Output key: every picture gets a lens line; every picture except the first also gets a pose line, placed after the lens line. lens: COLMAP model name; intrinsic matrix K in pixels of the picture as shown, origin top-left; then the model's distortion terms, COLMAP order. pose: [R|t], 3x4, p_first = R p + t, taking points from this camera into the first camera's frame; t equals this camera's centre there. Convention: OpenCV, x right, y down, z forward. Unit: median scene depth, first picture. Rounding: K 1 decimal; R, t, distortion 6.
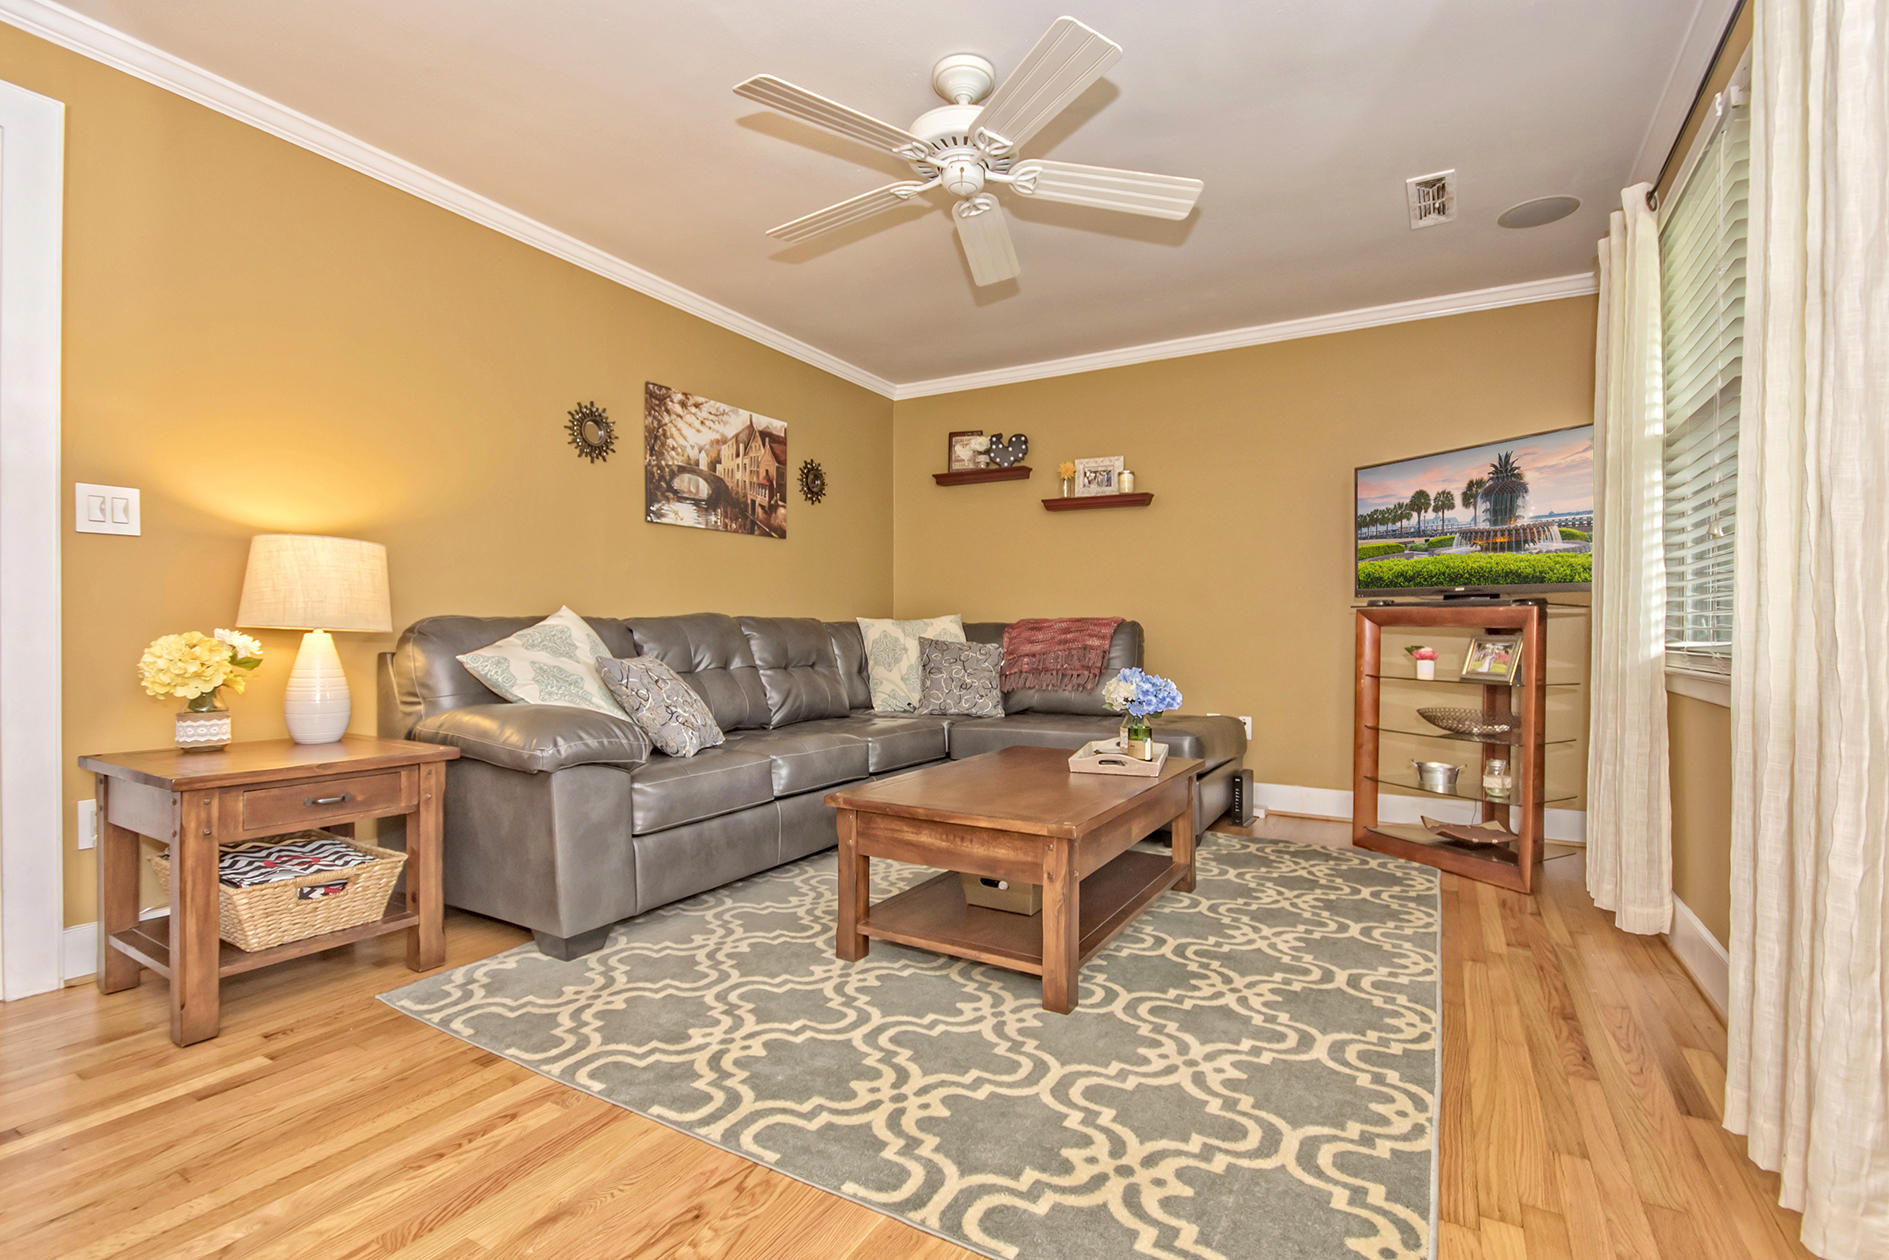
lens RADIAL K [[854.1, 0, 925.4], [0, 854.1, 640.4], [0, 0, 1]] dist [-0.001206, -0.000618]
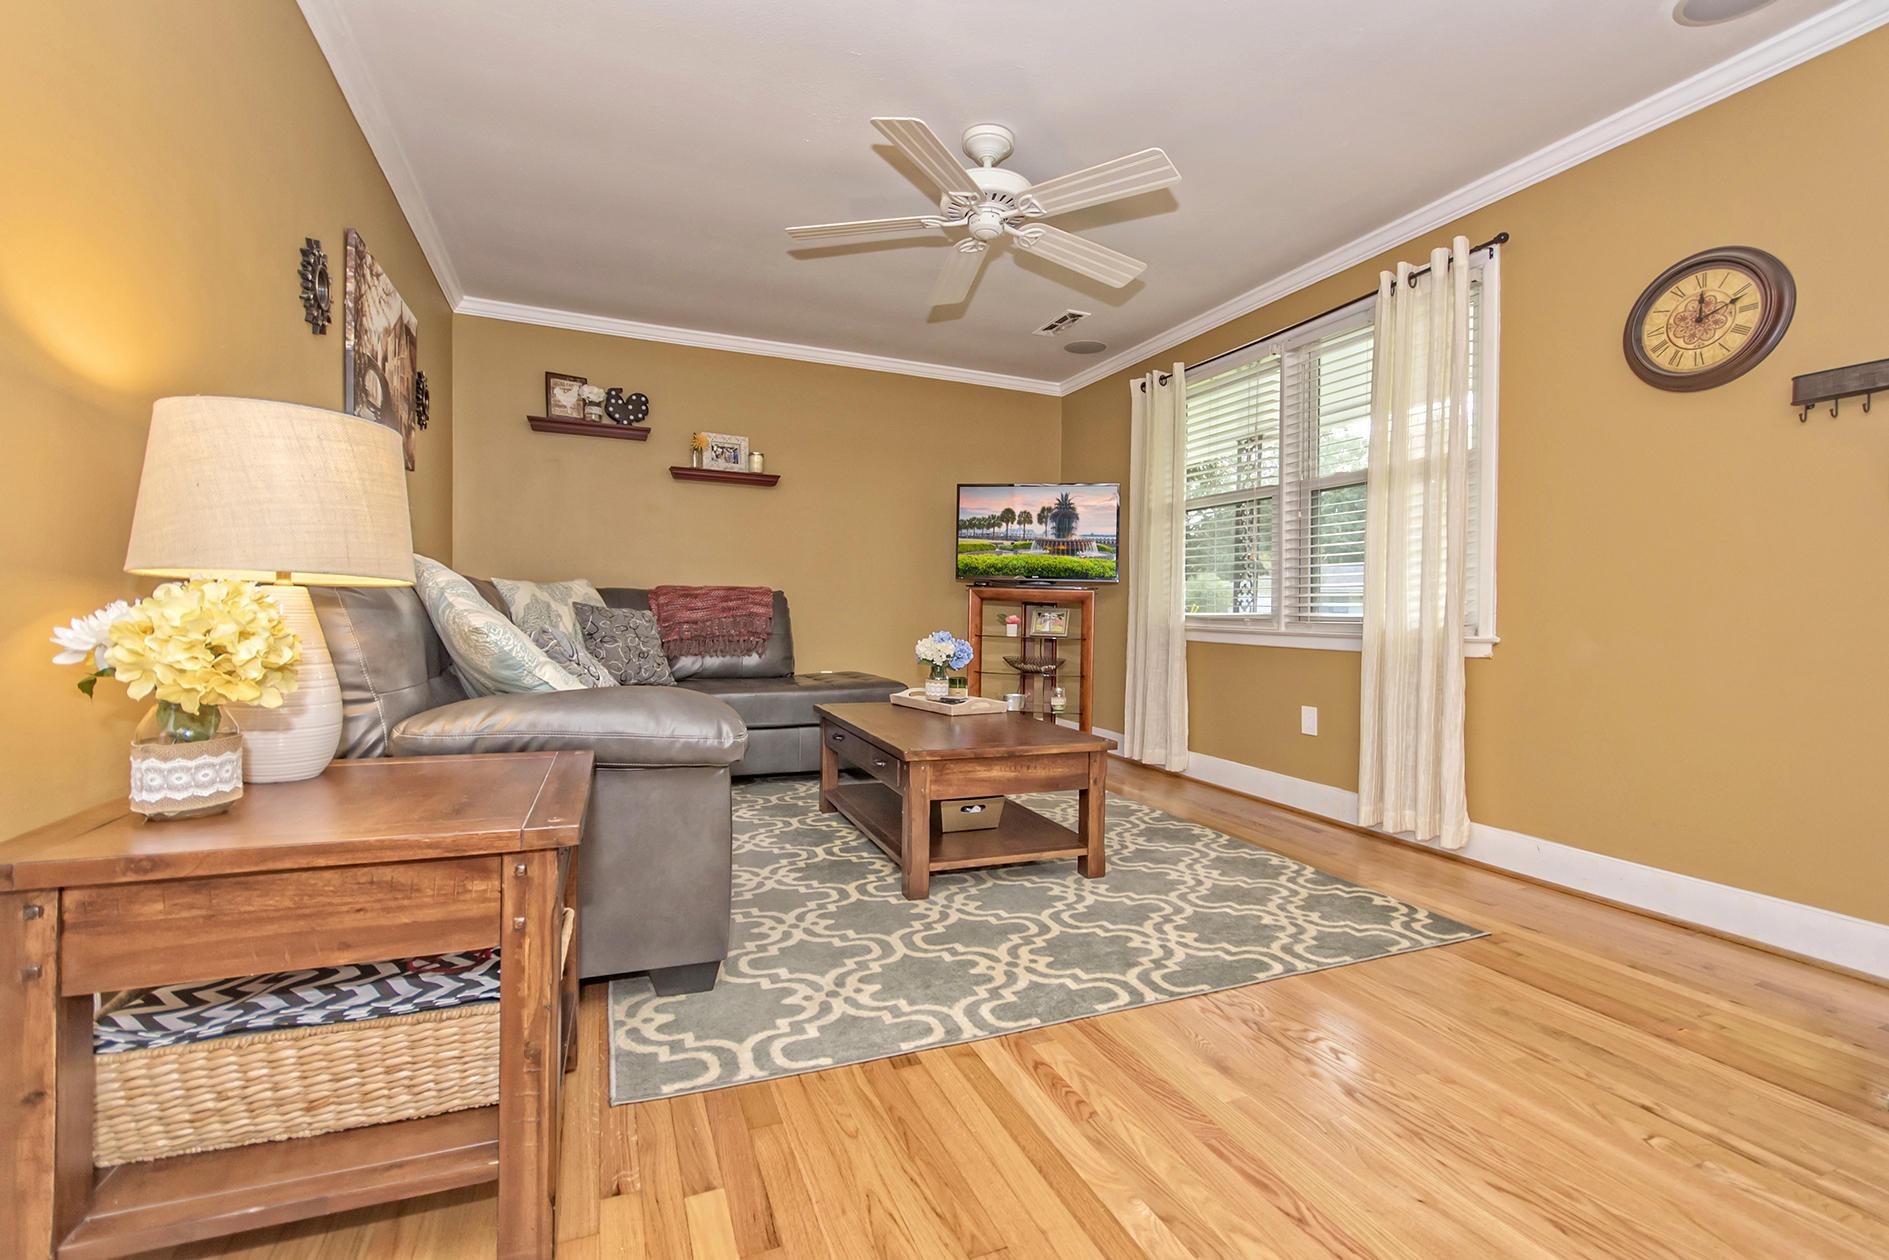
lens RADIAL K [[830.1, 0, 946.6], [0, 830.1, 620.5], [0, 0, 1]] dist [0.003720, -0.000046]
pose [[0.605555, -0.001912, 0.795801, -0.635468], [-0.009936, 0.999901, 0.009964, 0.003414], [-0.795741, -0.013941, 0.605476, 0.226229]]
